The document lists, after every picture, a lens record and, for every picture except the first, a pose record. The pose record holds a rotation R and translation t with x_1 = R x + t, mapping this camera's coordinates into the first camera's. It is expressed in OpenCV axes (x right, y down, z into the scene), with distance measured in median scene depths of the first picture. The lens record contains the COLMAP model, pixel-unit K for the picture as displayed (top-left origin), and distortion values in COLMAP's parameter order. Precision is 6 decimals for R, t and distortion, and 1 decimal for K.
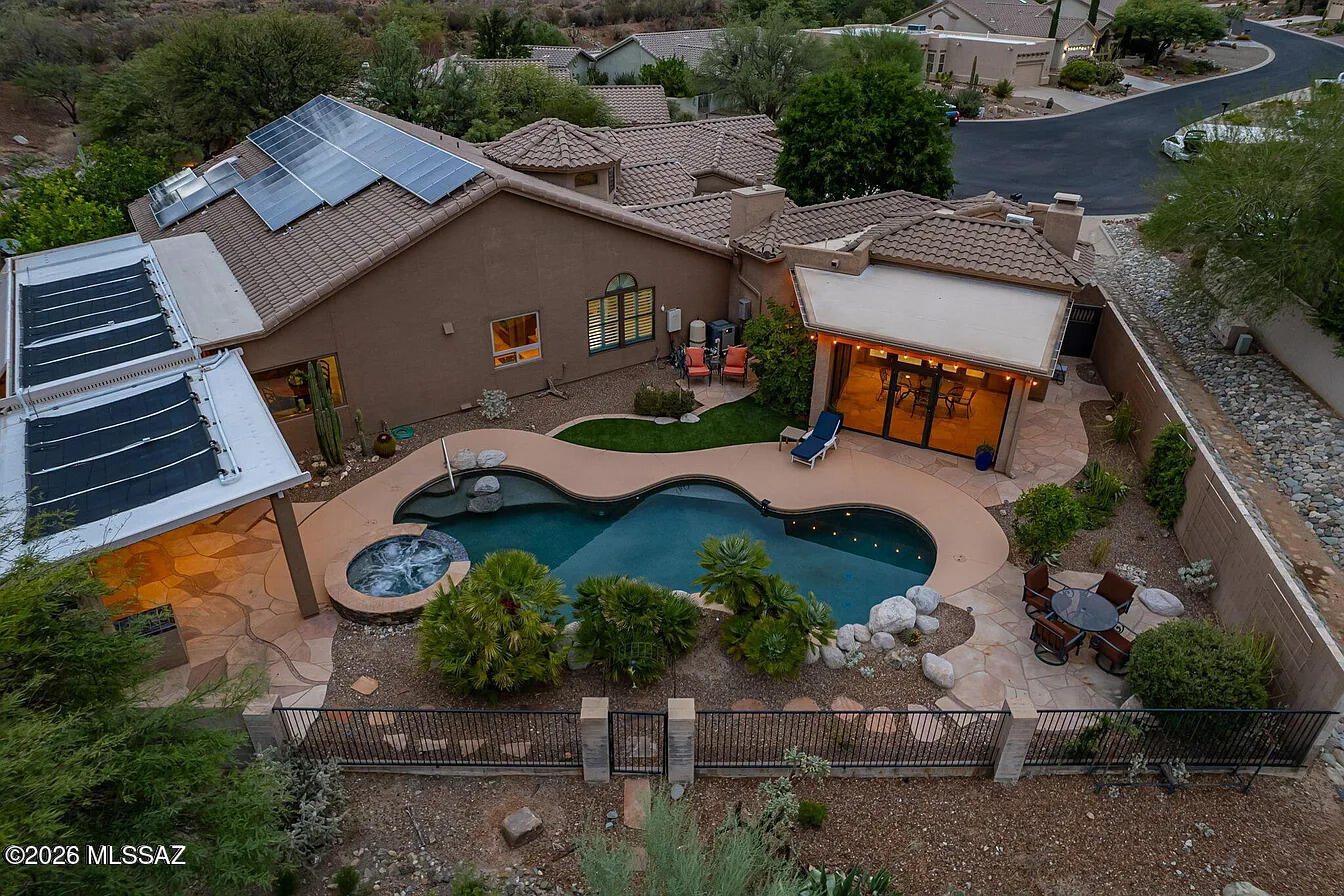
lens RADIAL K [[864.1, 0, 672.0], [0, 864.1, 448.0], [0, 0, 1]] dist [-0.000572, 0.005495]
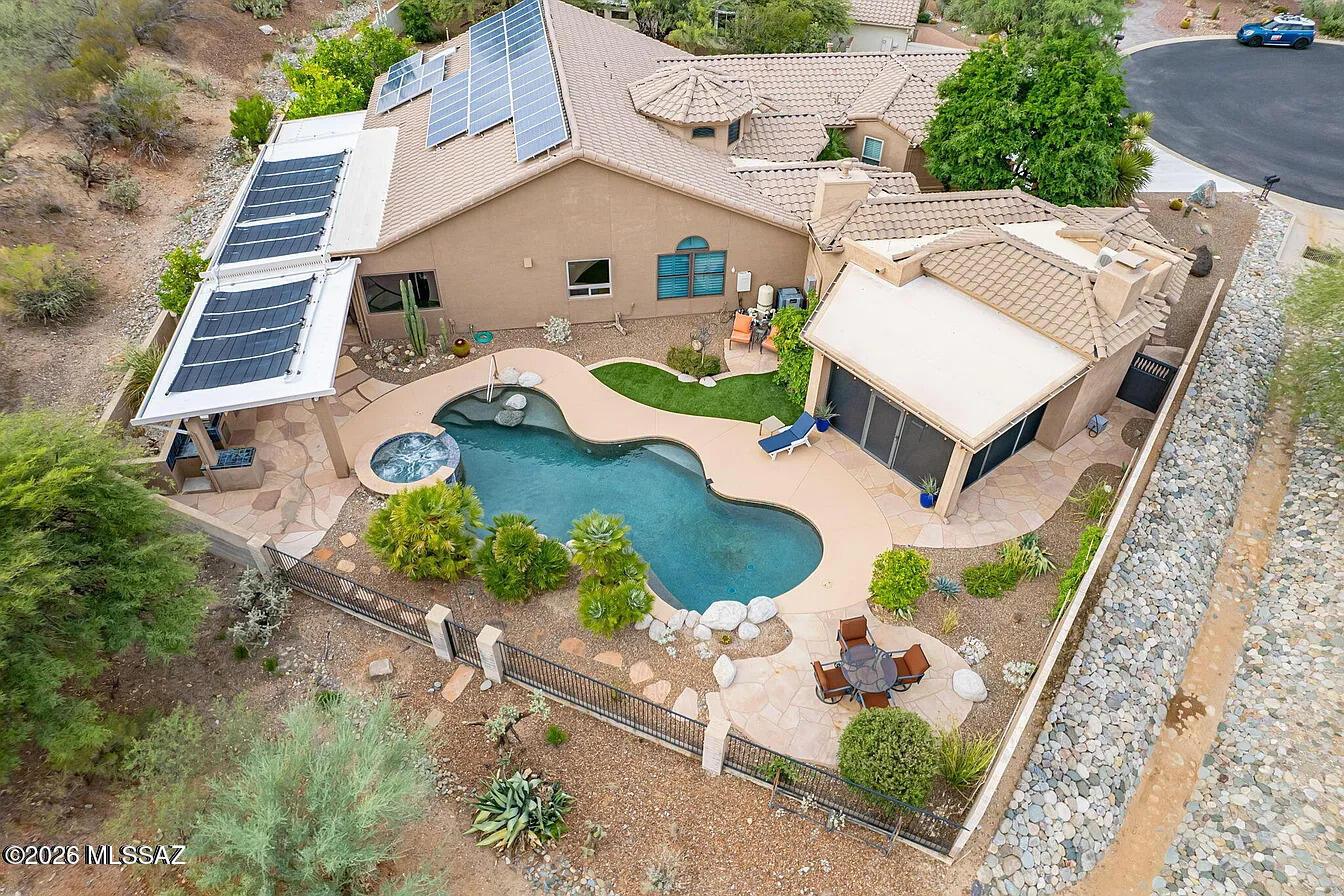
lens RADIAL K [[864.1, 0, 672.0], [0, 864.1, 448.0], [0, 0, 1]] dist [-0.000572, 0.005495]
pose [[0.912173, 0.279126, -0.300049, 0.391056], [-0.211406, 0.947737, 0.238960, -0.244084], [0.351067, -0.154540, 0.923509, -0.090607]]
